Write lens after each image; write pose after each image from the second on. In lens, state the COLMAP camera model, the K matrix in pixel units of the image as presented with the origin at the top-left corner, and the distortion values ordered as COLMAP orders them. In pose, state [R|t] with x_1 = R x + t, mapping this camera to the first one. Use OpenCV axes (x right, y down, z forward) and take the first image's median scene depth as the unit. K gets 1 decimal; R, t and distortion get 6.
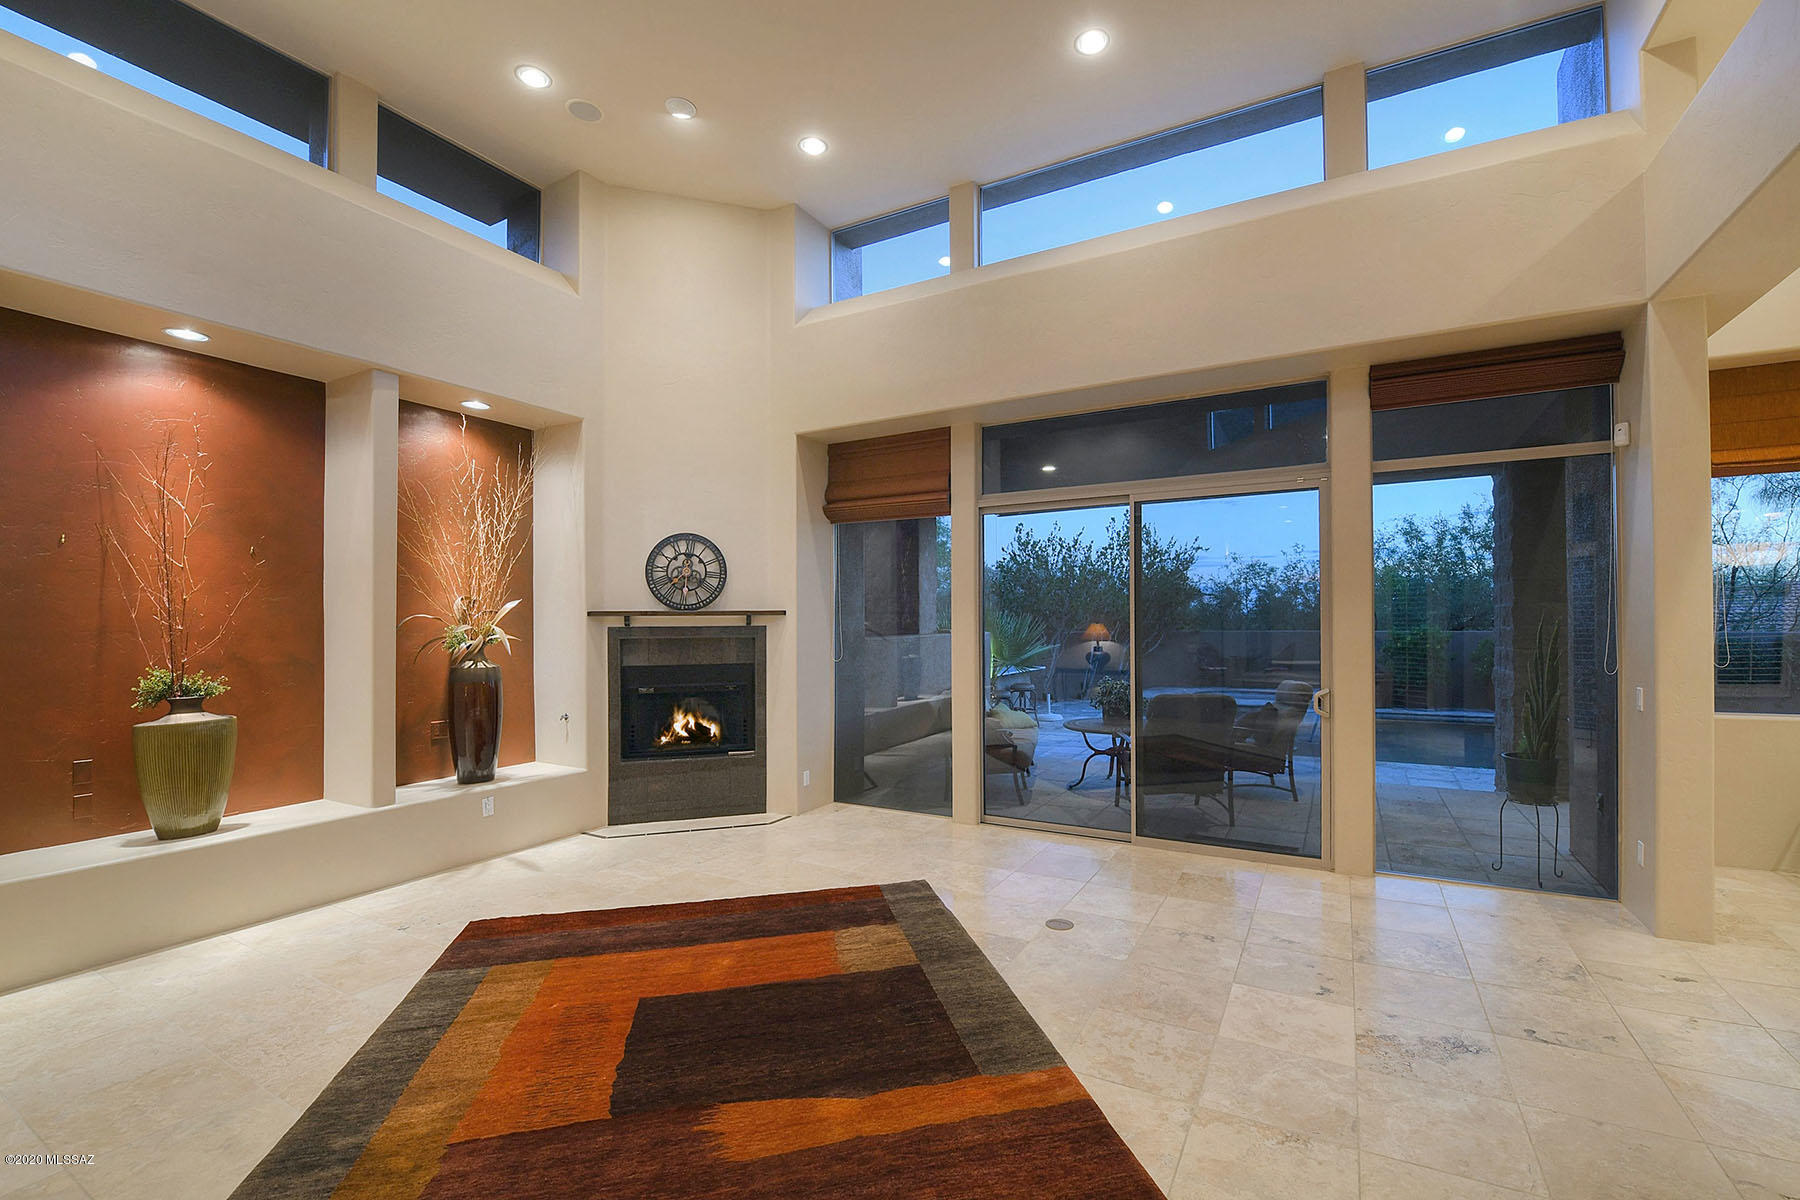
lens RADIAL K [[772.7, 0, 913.1], [0, 772.7, 593.4], [0, 0, 1]] dist [-0.009772, -0.004483]
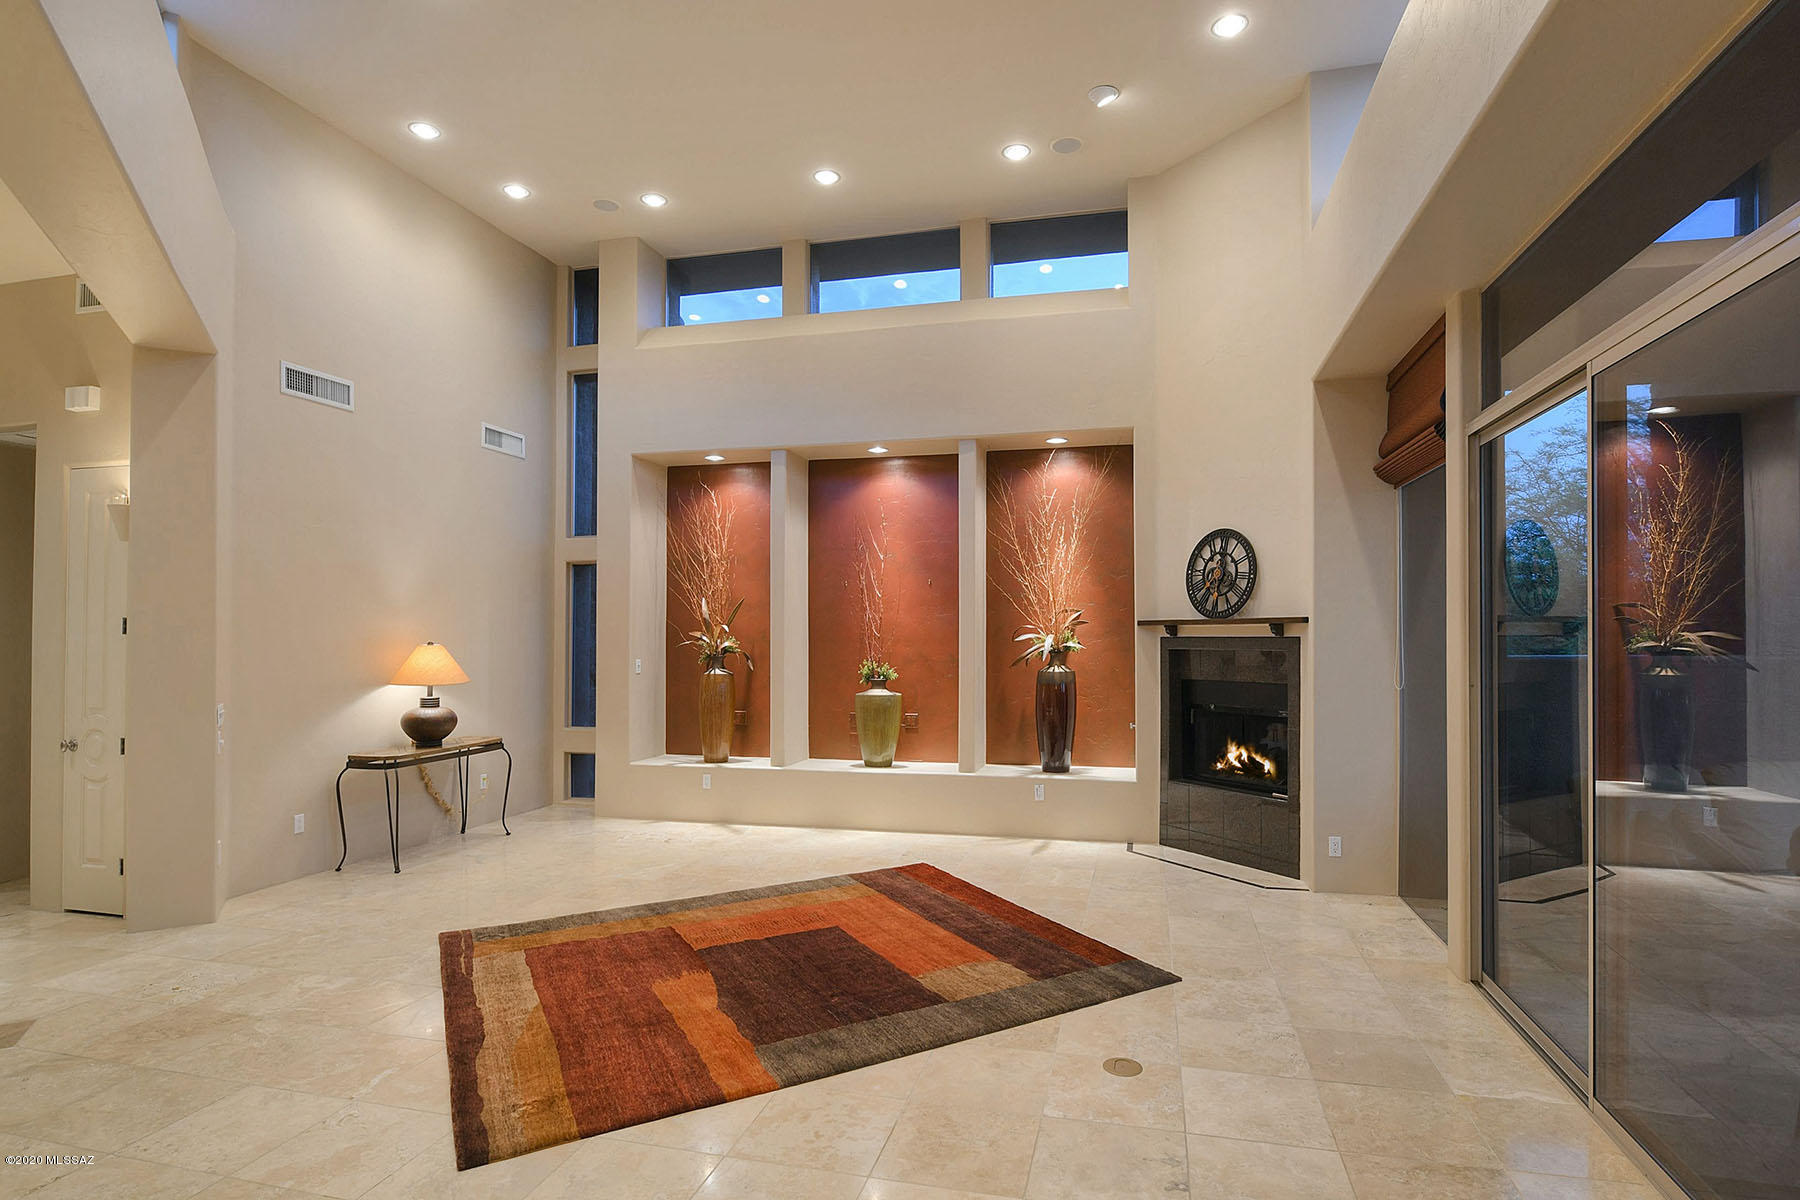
lens RADIAL K [[911.5, 0, 856.1], [0, 911.5, 586.5], [0, 0, 1]] dist [-0.002812, -0.000416]
pose [[0.210826, -0.046348, -0.976424, 0.696681], [0.036897, 0.998541, -0.039431, 0.012991], [0.976827, -0.027714, 0.212228, 0.433354]]
